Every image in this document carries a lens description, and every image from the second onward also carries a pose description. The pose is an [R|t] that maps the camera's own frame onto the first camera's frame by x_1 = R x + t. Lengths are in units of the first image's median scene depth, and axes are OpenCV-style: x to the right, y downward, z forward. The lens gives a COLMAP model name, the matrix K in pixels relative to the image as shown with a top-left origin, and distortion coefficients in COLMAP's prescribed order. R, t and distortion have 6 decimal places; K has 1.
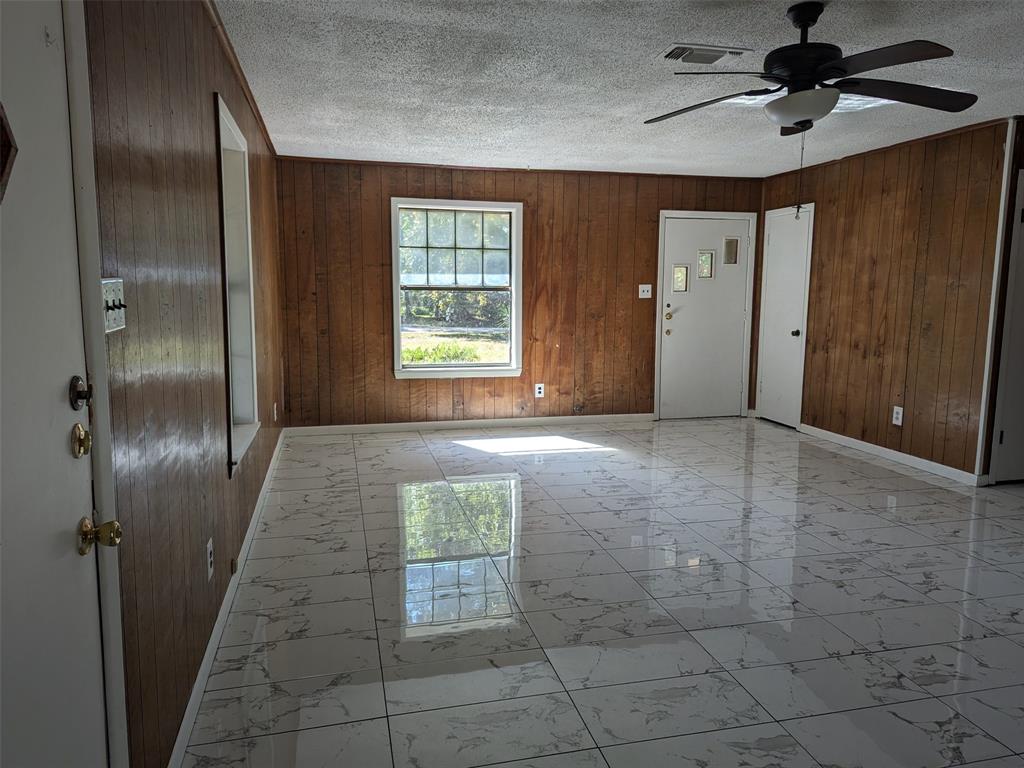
lens RADIAL K [[723.3, 0, 512.0], [0, 723.3, 384.0], [0, 0, 1]] dist [0.096897, -0.118779]
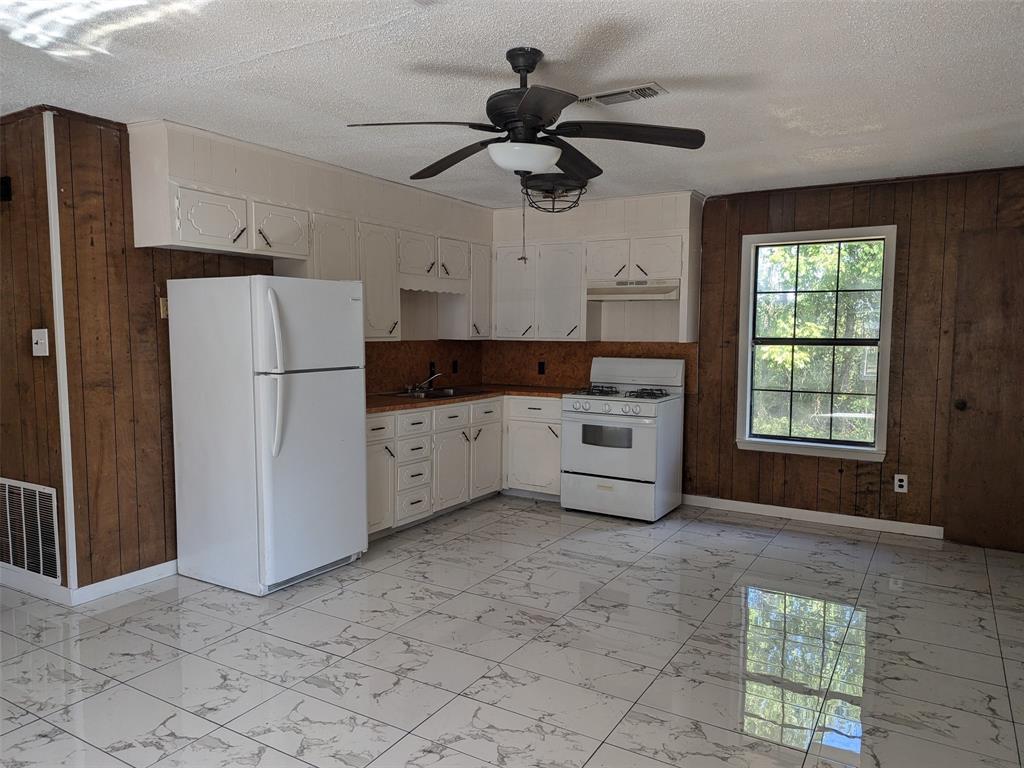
lens RADIAL K [[723.3, 0, 512.0], [0, 723.3, 384.0], [0, 0, 1]] dist [0.096897, -0.118779]
pose [[-0.711718, -0.059944, 0.699903, -0.209219], [0.091220, 0.980030, 0.176695, -0.180294], [-0.696517, 0.189602, -0.692037, 1.247612]]
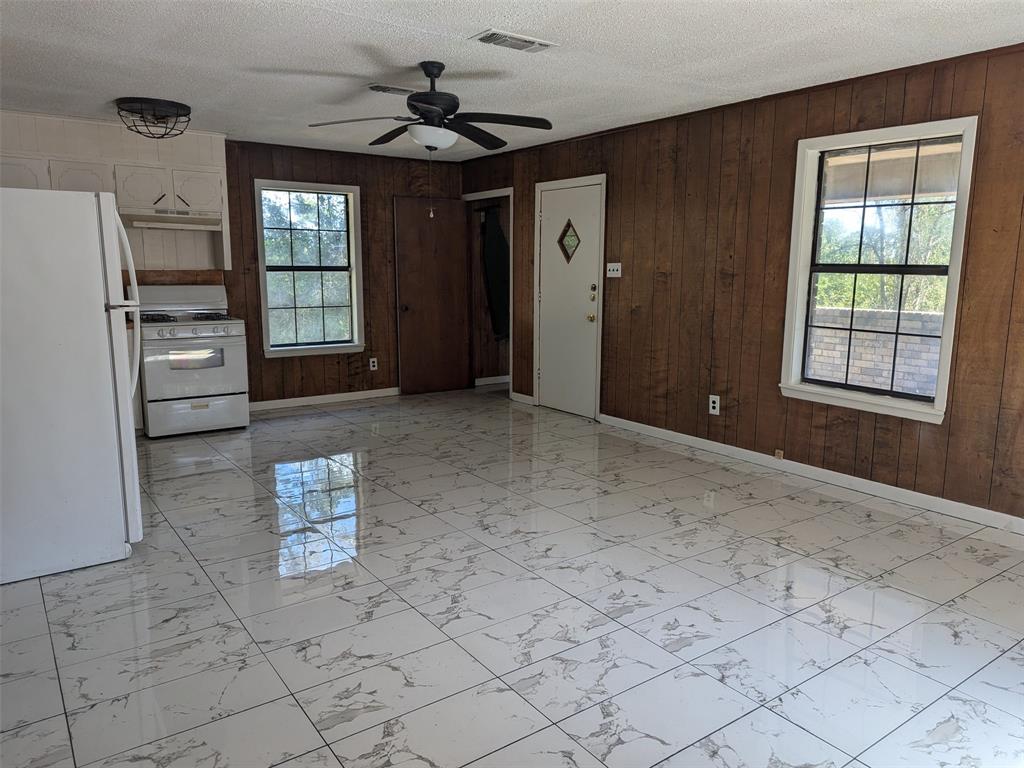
lens RADIAL K [[723.3, 0, 512.0], [0, 723.3, 384.0], [0, 0, 1]] dist [0.096897, -0.118779]
pose [[-0.925884, 0.054061, -0.373921, 0.574863], [-0.061342, 0.955066, 0.289975, -0.244433], [0.372795, 0.291420, -0.880964, 1.741359]]
